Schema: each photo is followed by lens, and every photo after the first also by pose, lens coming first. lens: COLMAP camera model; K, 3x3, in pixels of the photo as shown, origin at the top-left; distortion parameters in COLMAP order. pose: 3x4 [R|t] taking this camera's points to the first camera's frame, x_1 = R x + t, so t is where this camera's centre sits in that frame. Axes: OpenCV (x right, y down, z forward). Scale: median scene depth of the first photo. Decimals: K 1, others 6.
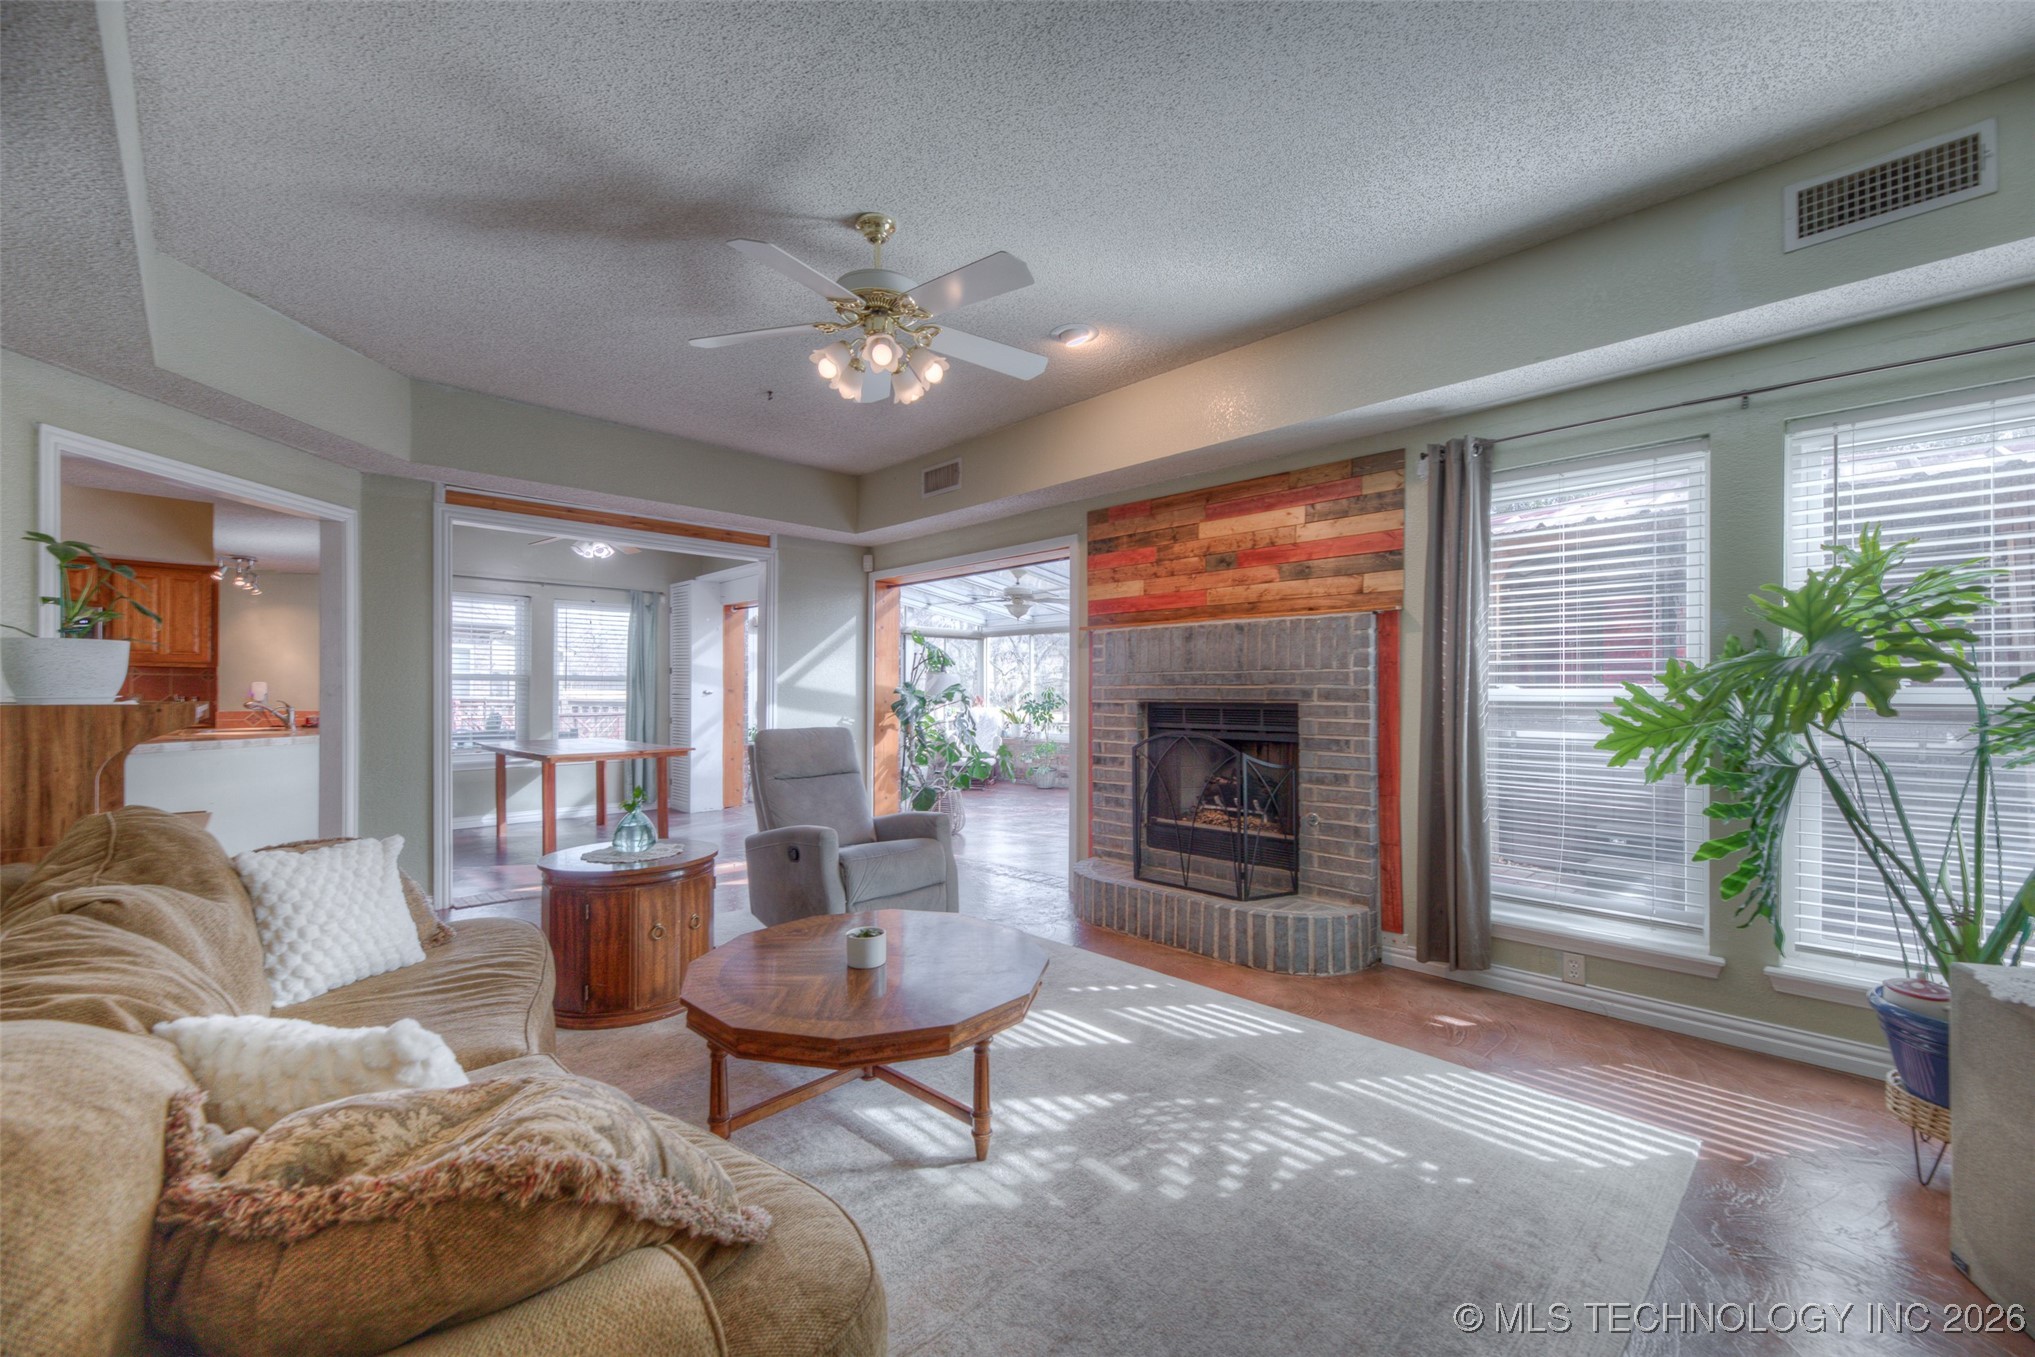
lens RADIAL K [[810.9, 0, 1017.4], [0, 810.9, 693.4], [0, 0, 1]] dist [0.005593, -0.001279]
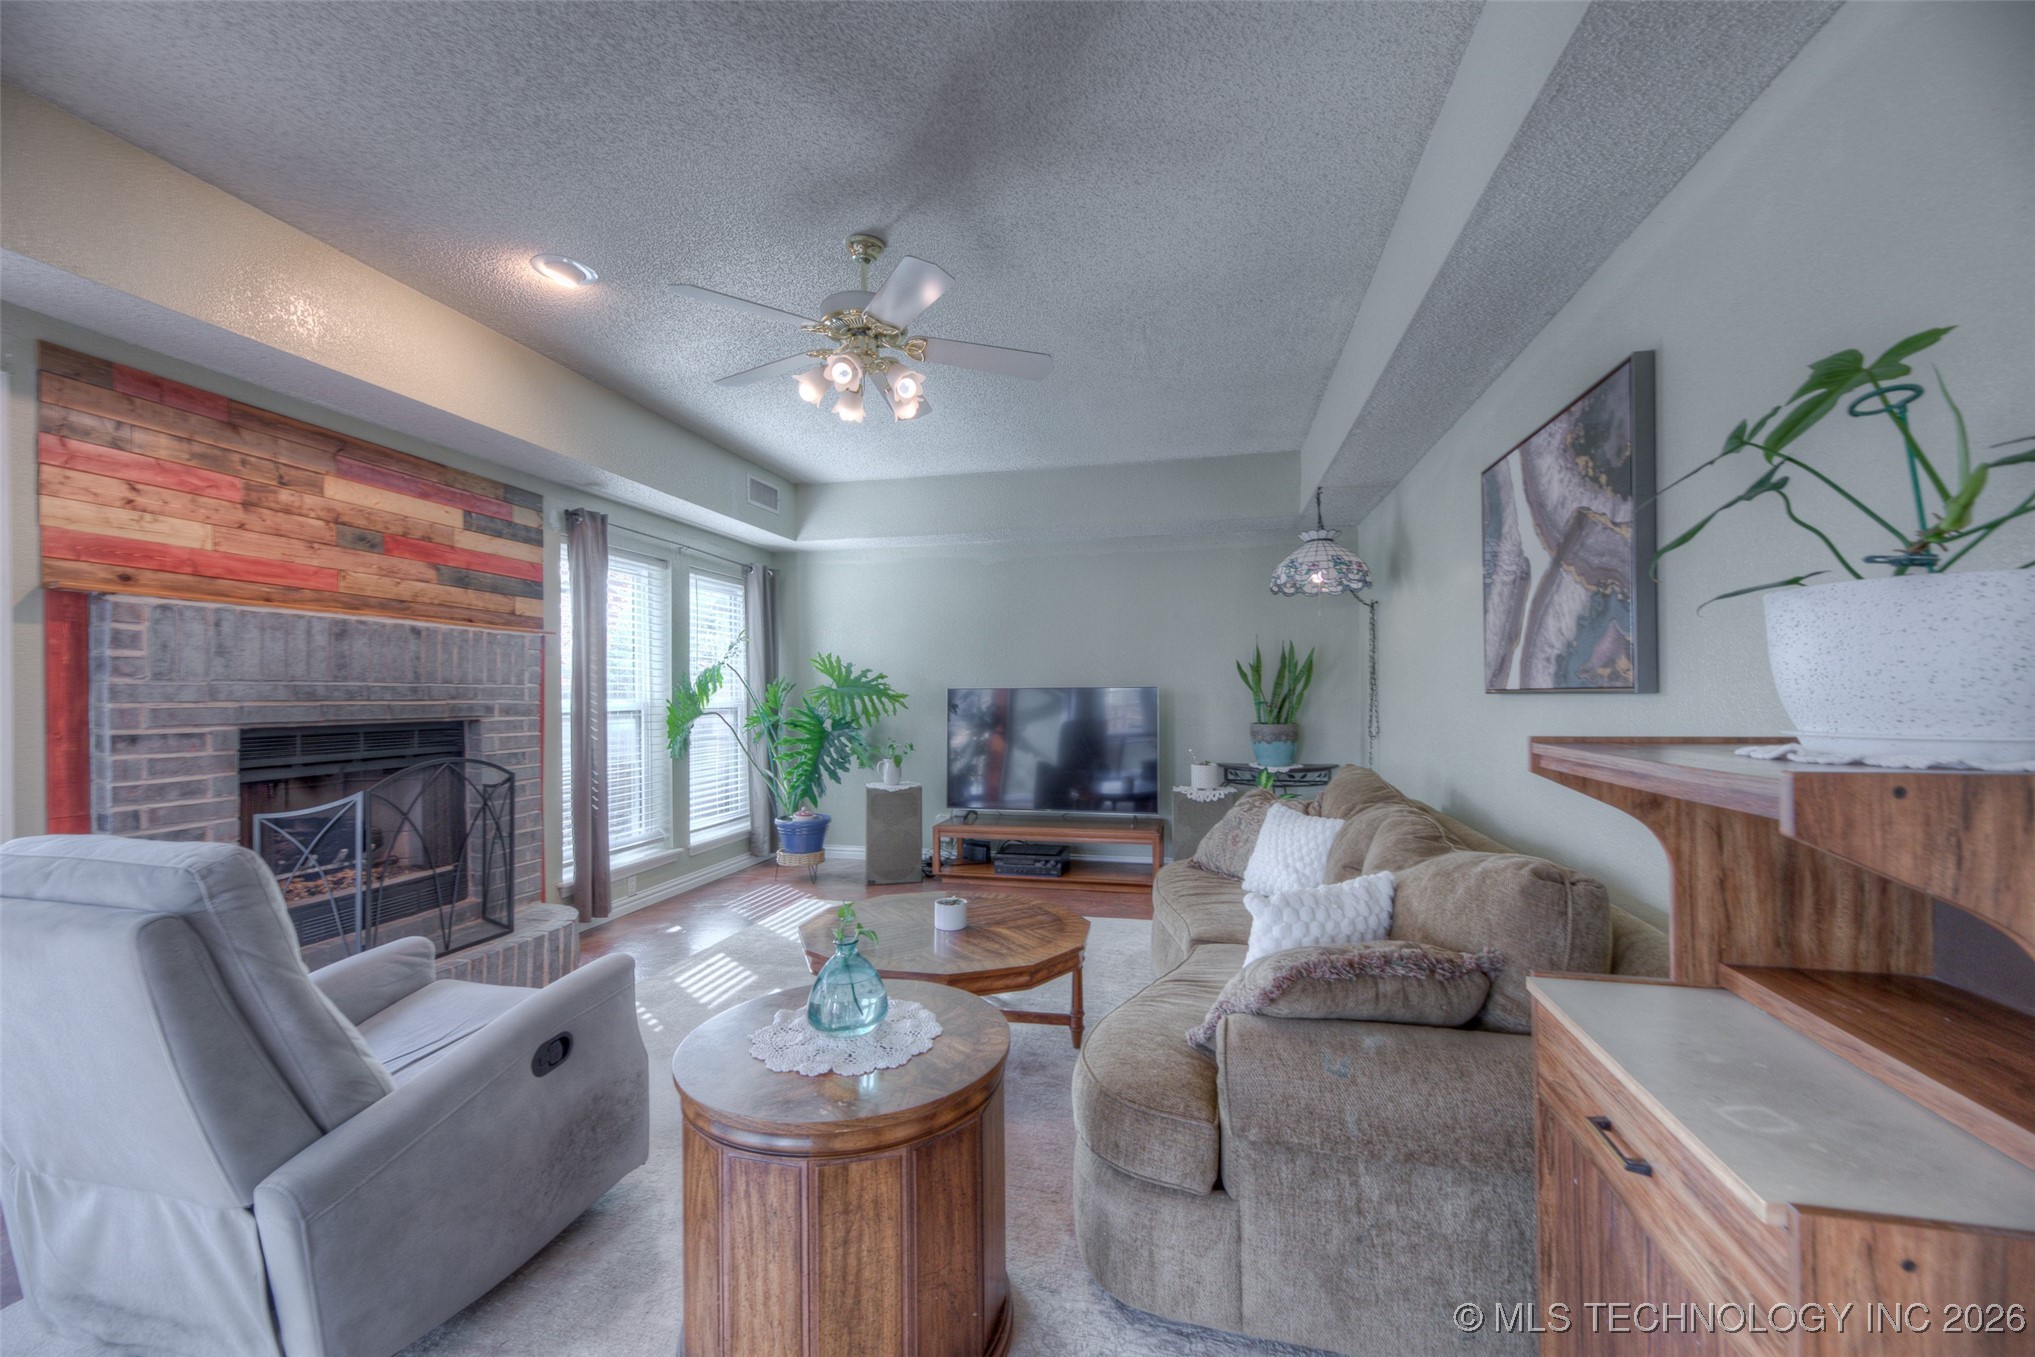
lens RADIAL K [[810.9, 0, 1015.5], [0, 810.9, 686.4], [0, 0, 1]] dist [0.005593, -0.001279]
pose [[-0.543046, 0.006626, 0.839677, -0.789329], [0.000284, 0.999970, -0.007707, -0.018928], [-0.839703, -0.003946, -0.543032, 0.975031]]
